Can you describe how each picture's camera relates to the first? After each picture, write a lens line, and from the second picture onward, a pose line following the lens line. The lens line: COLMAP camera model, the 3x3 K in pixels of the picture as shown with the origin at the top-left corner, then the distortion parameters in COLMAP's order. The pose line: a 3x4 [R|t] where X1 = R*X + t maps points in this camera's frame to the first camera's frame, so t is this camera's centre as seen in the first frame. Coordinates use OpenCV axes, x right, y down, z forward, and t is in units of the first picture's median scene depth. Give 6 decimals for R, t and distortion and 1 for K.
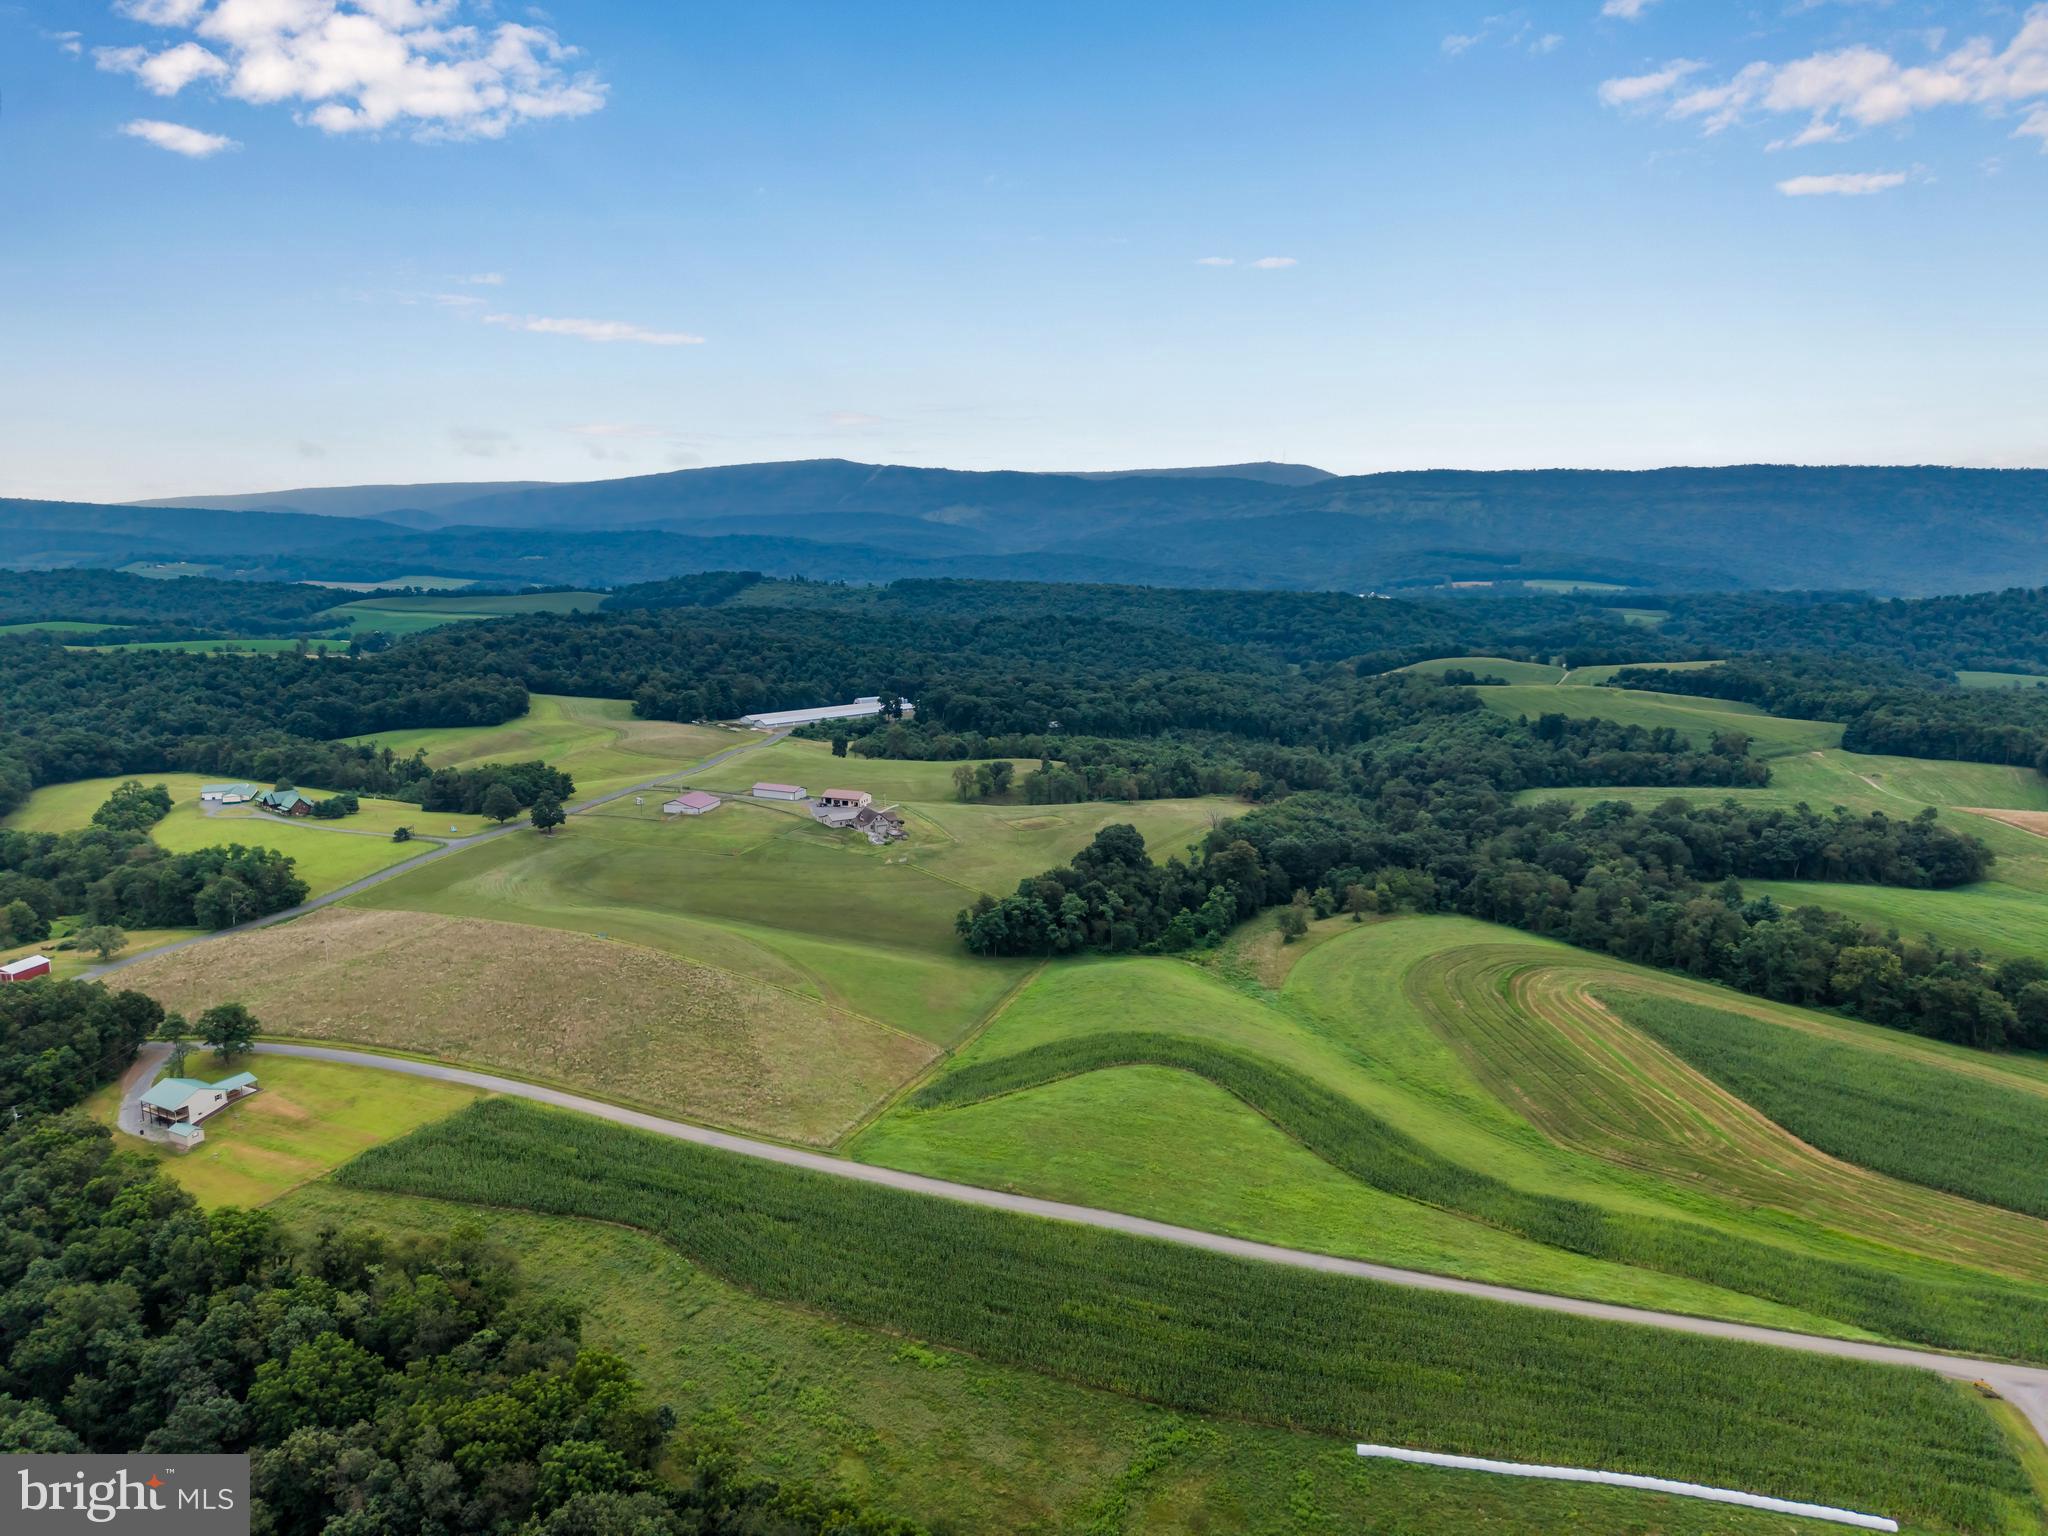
lens RADIAL K [[1431.6, 0, 1025.0], [0, 1431.6, 780.2], [0, 0, 1]] dist [0.027153, -0.020413]
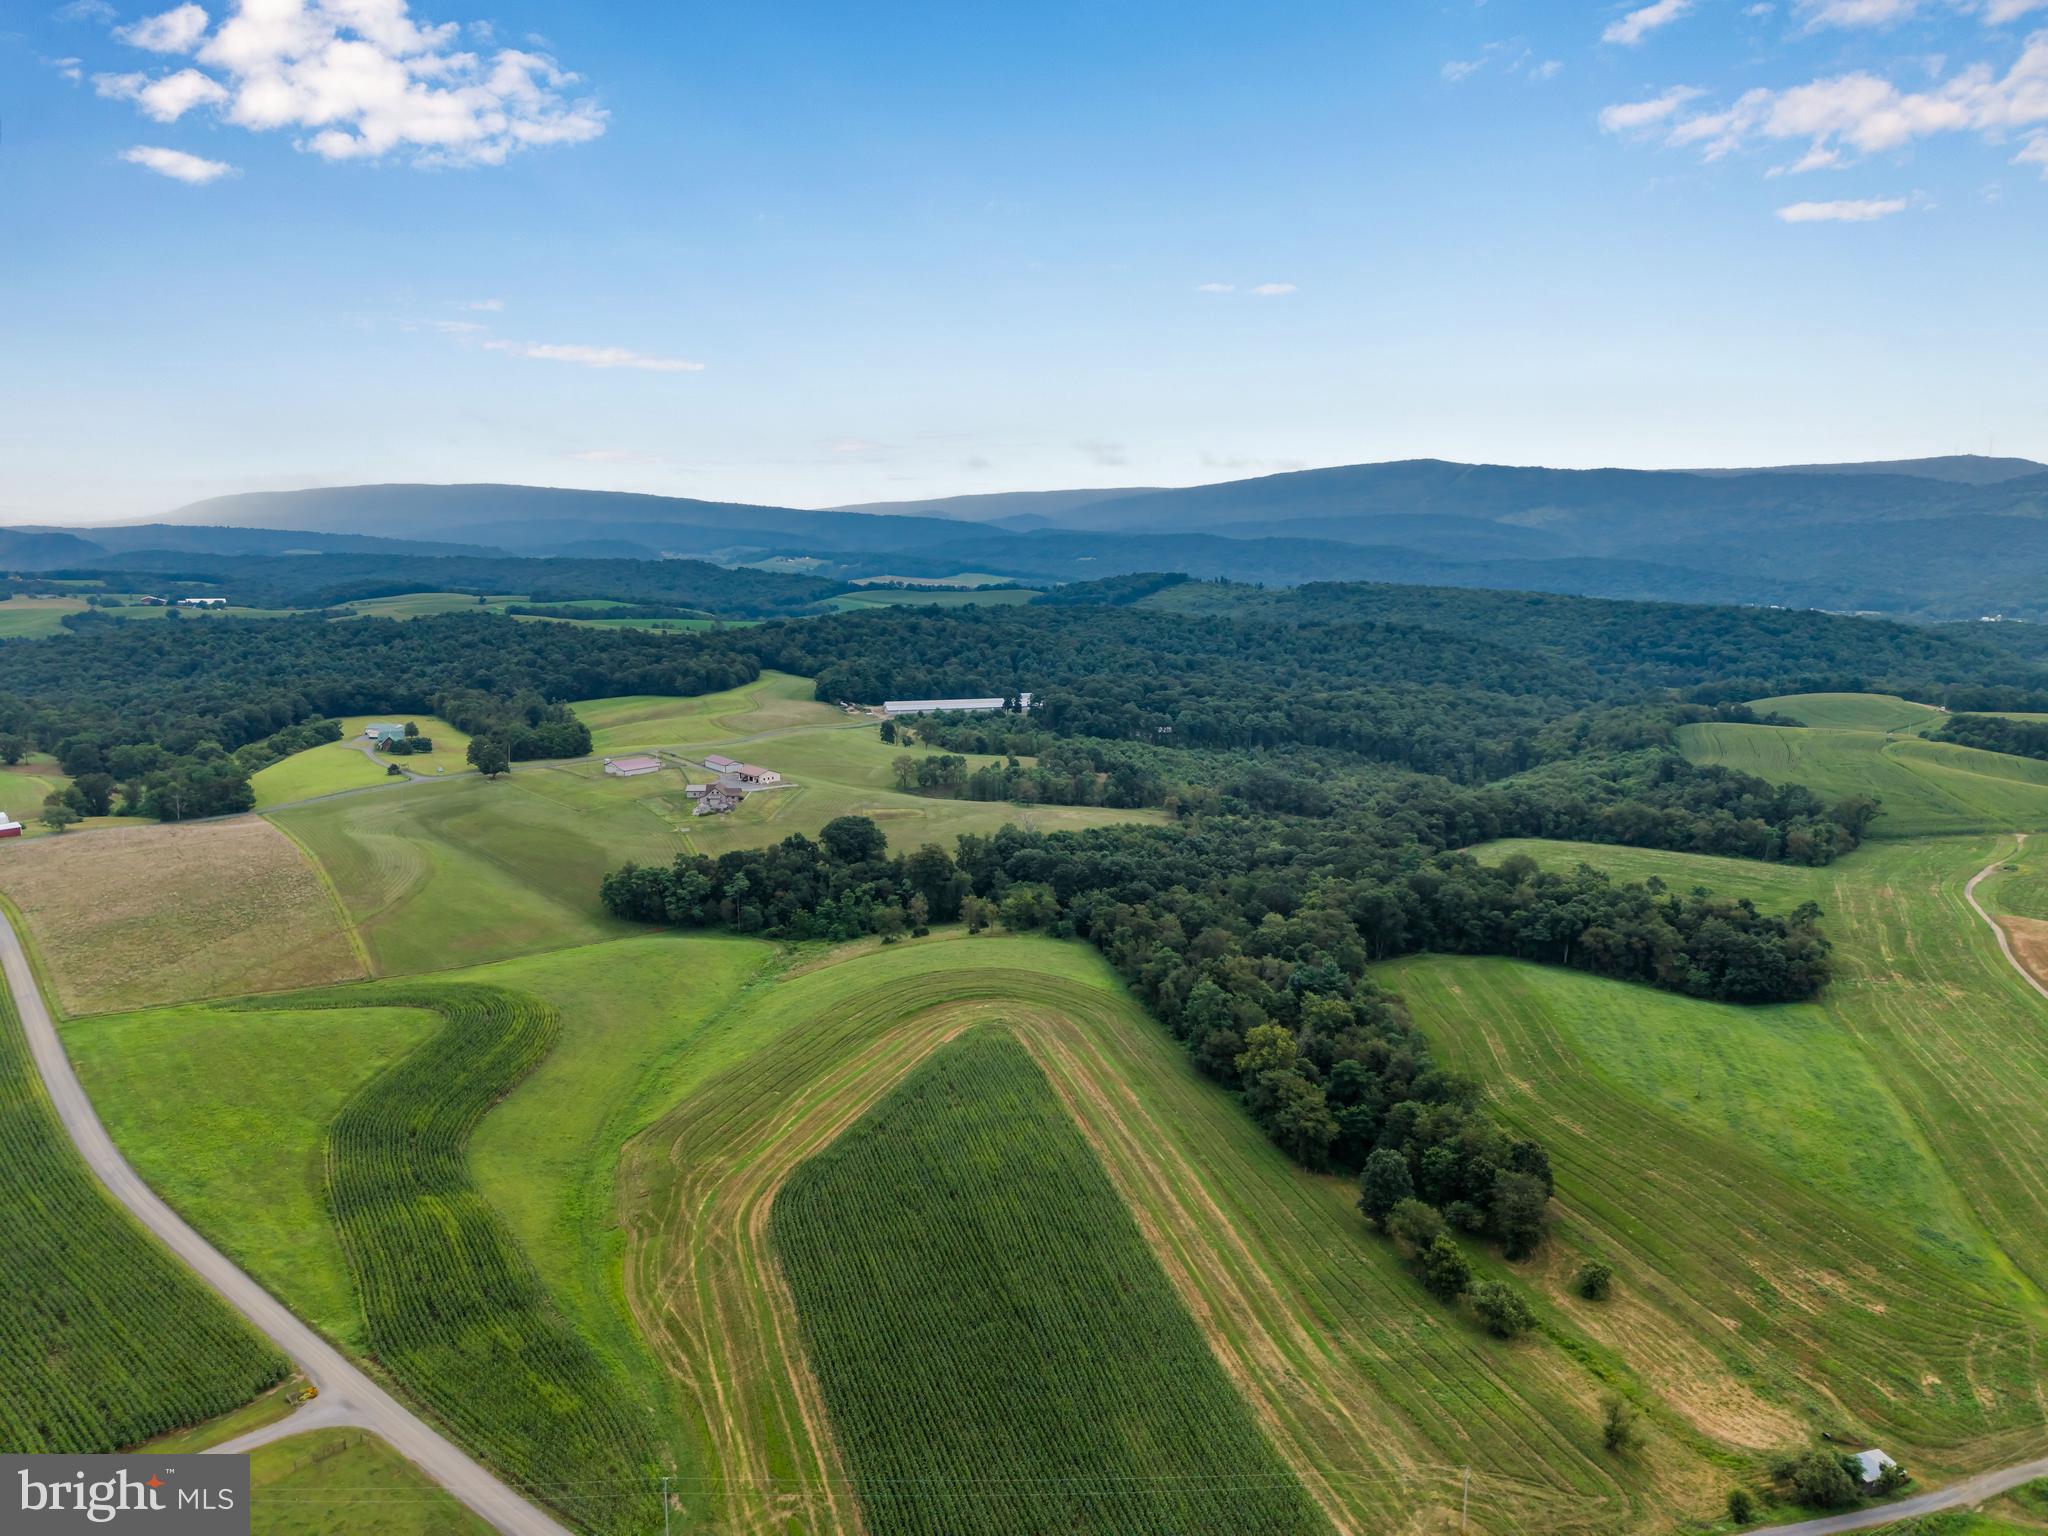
lens RADIAL K [[1431.6, 0, 1022.8], [0, 1431.6, 762.3], [0, 0, 1]] dist [0.027153, -0.020413]
pose [[0.885707, 0.080840, -0.457153, 0.198068], [-0.087407, 0.996149, 0.006807, -0.007821], [0.455943, 0.033929, 0.889362, 0.043333]]
